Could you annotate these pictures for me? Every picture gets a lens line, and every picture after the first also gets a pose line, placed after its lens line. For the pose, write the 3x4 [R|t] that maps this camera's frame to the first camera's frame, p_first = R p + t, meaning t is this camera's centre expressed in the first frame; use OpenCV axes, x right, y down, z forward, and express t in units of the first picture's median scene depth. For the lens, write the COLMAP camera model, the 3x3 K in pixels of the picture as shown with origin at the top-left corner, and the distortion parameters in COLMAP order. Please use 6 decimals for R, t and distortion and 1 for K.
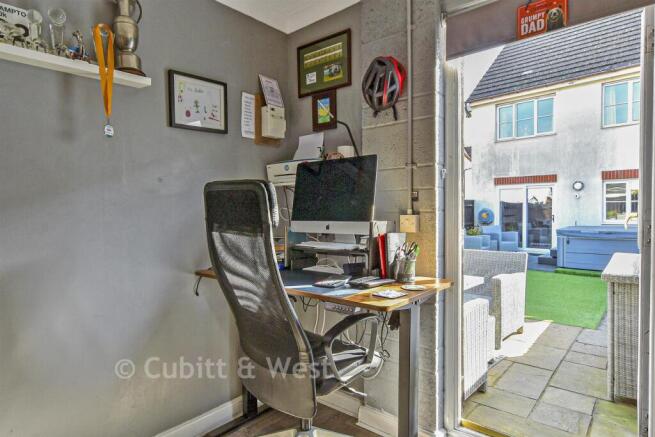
lens RADIAL K [[394.5, 0, 326.8], [0, 394.5, 219.8], [0, 0, 1]] dist [-0.003927, -0.000871]
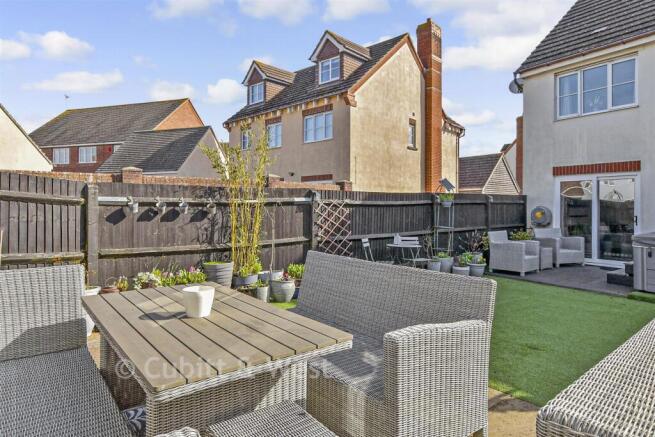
lens RADIAL K [[394.5, 0, 329.2], [0, 394.5, 204.4], [0, 0, 1]] dist [-0.003927, -0.000871]
pose [[0.982311, 0.012347, -0.186850, 0.144468], [-0.018596, 0.999324, -0.031726, 0.000624], [0.186332, 0.034639, 0.981876, 0.165319]]
